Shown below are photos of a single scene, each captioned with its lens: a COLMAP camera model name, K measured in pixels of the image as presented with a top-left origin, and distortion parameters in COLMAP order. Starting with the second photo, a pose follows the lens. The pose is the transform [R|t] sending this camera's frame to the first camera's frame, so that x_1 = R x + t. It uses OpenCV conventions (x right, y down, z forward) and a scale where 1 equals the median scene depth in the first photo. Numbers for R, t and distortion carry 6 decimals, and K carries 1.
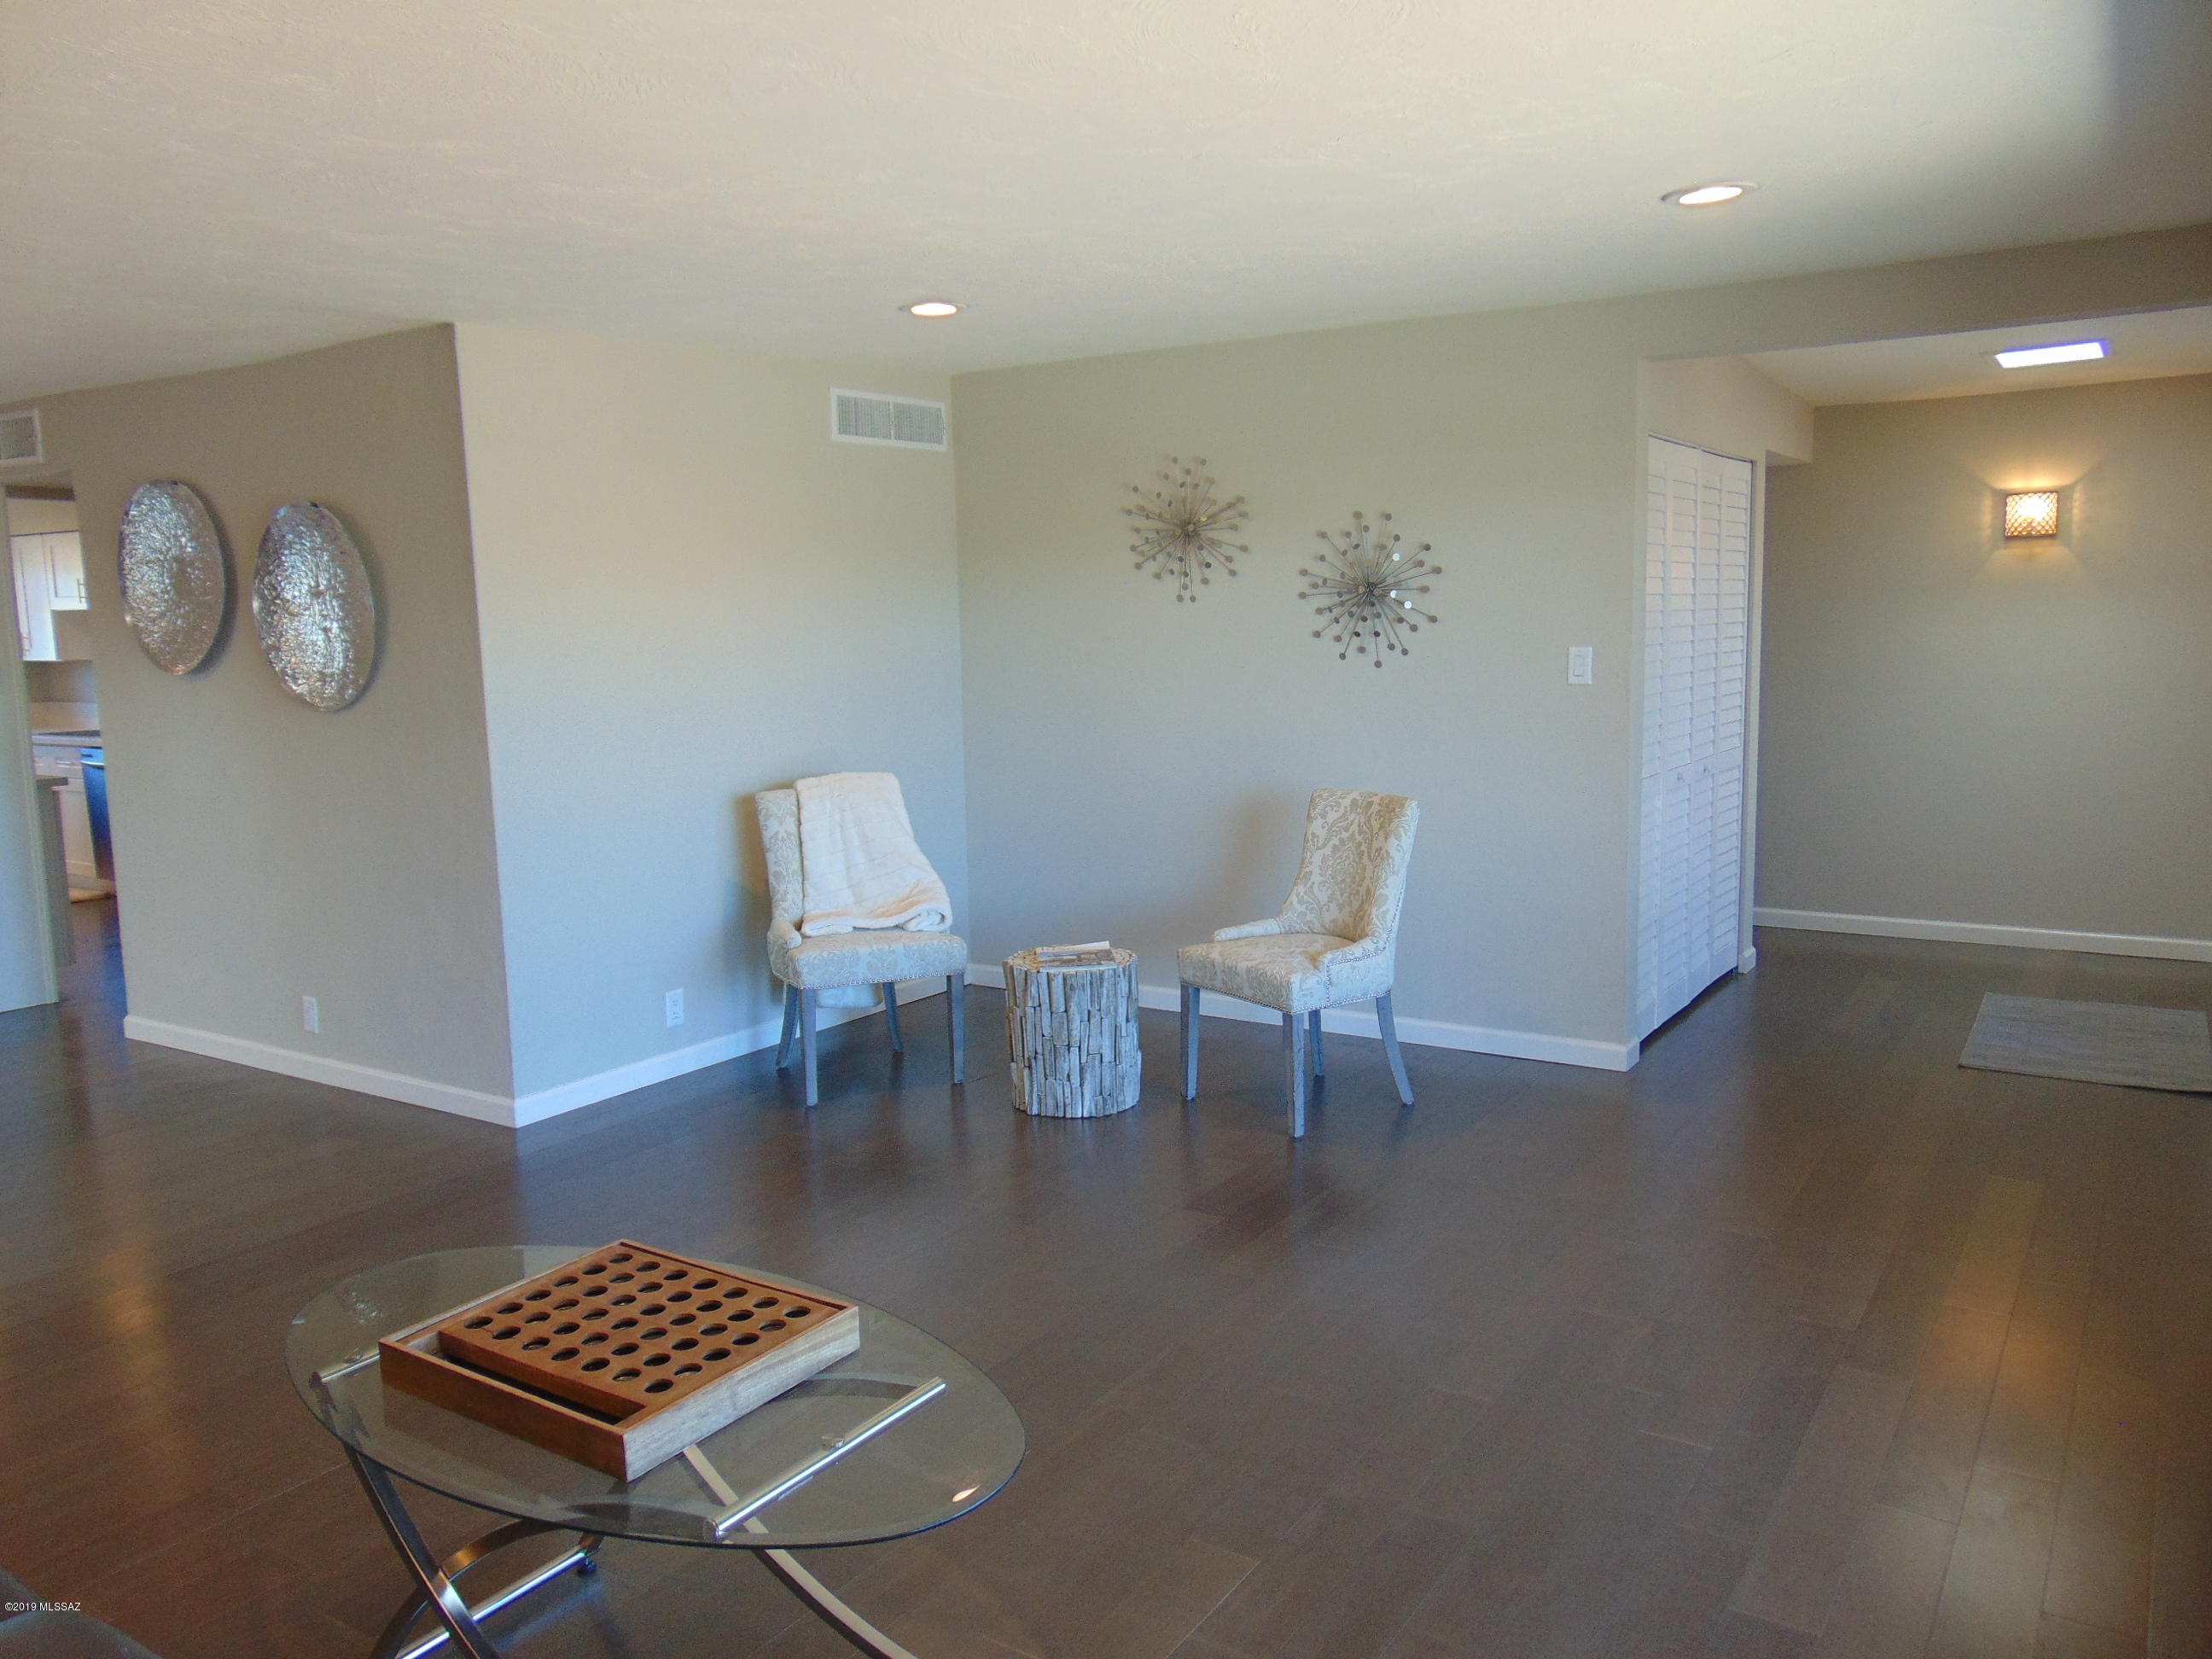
lens RADIAL K [[1650.6, 0, 1112.4], [0, 1650.6, 832.9], [0, 0, 1]] dist [-0.010362, 0.025443]
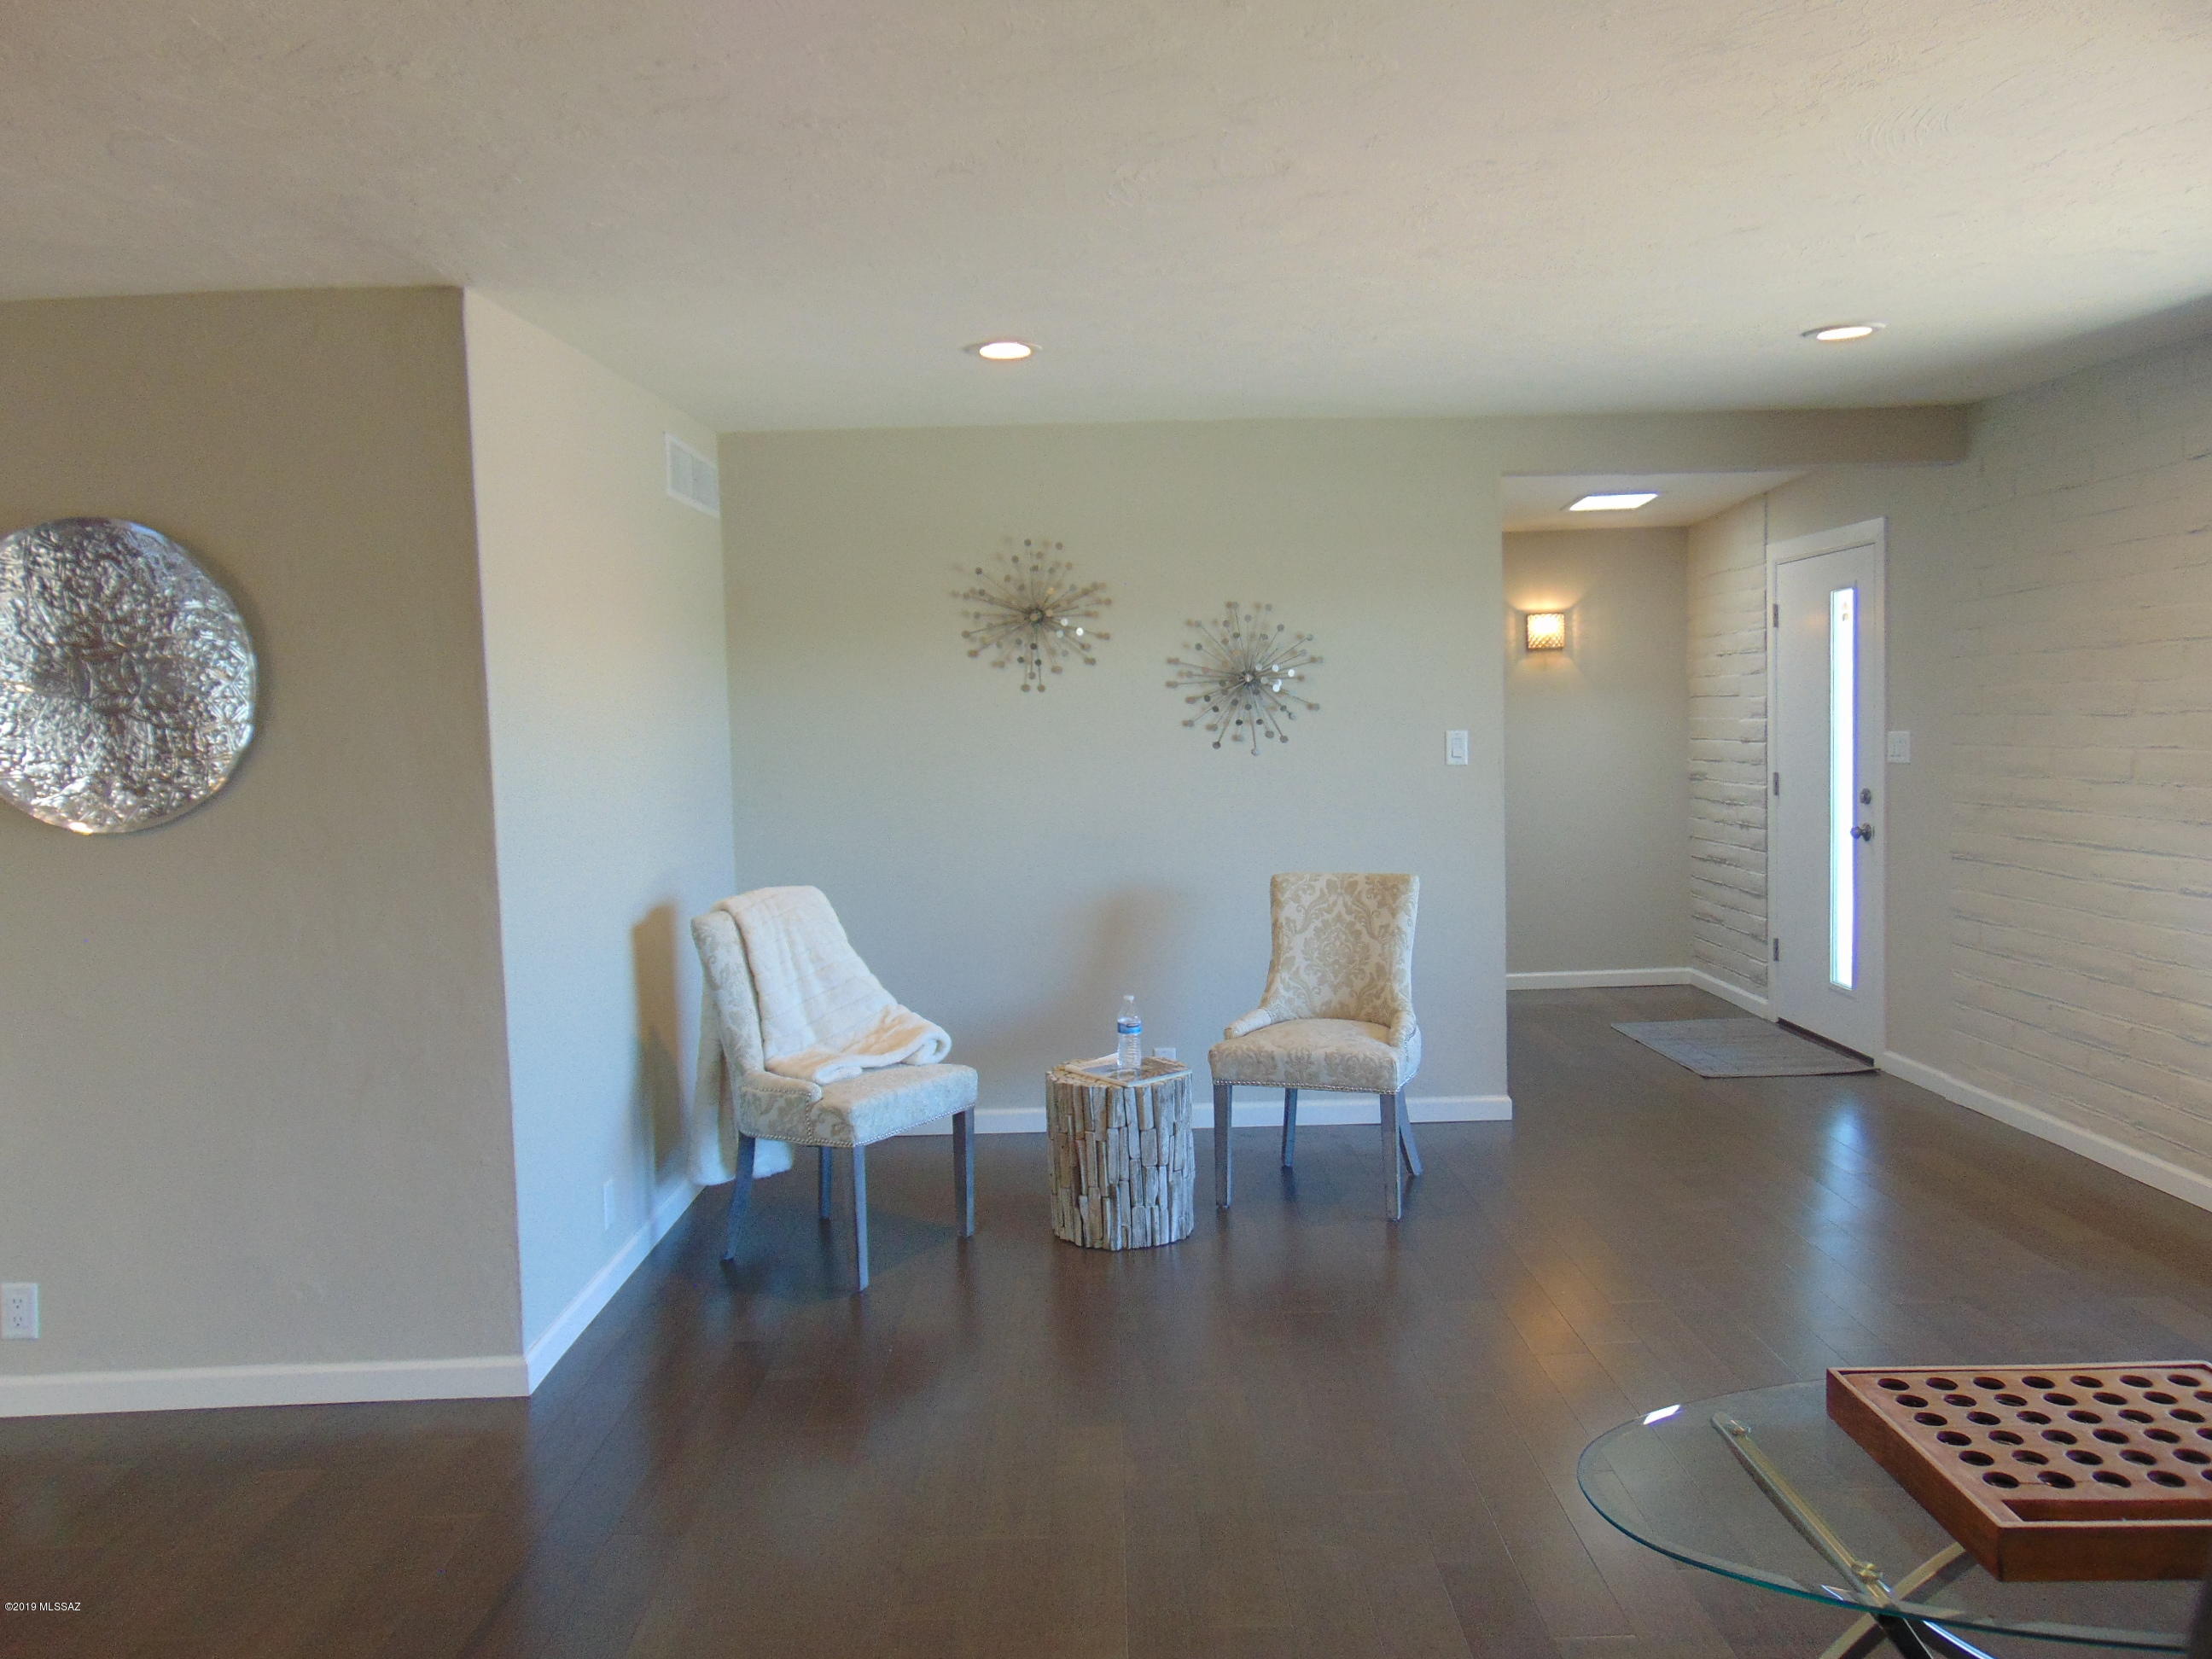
lens RADIAL K [[1650.6, 0, 1113.0], [0, 1650.6, 826.0], [0, 0, 1]] dist [-0.010362, 0.025443]
pose [[0.833555, -0.035501, 0.551295, -0.489400], [0.080661, 0.995060, -0.057881, -0.005649], [-0.546517, 0.092715, 0.832300, 0.217225]]
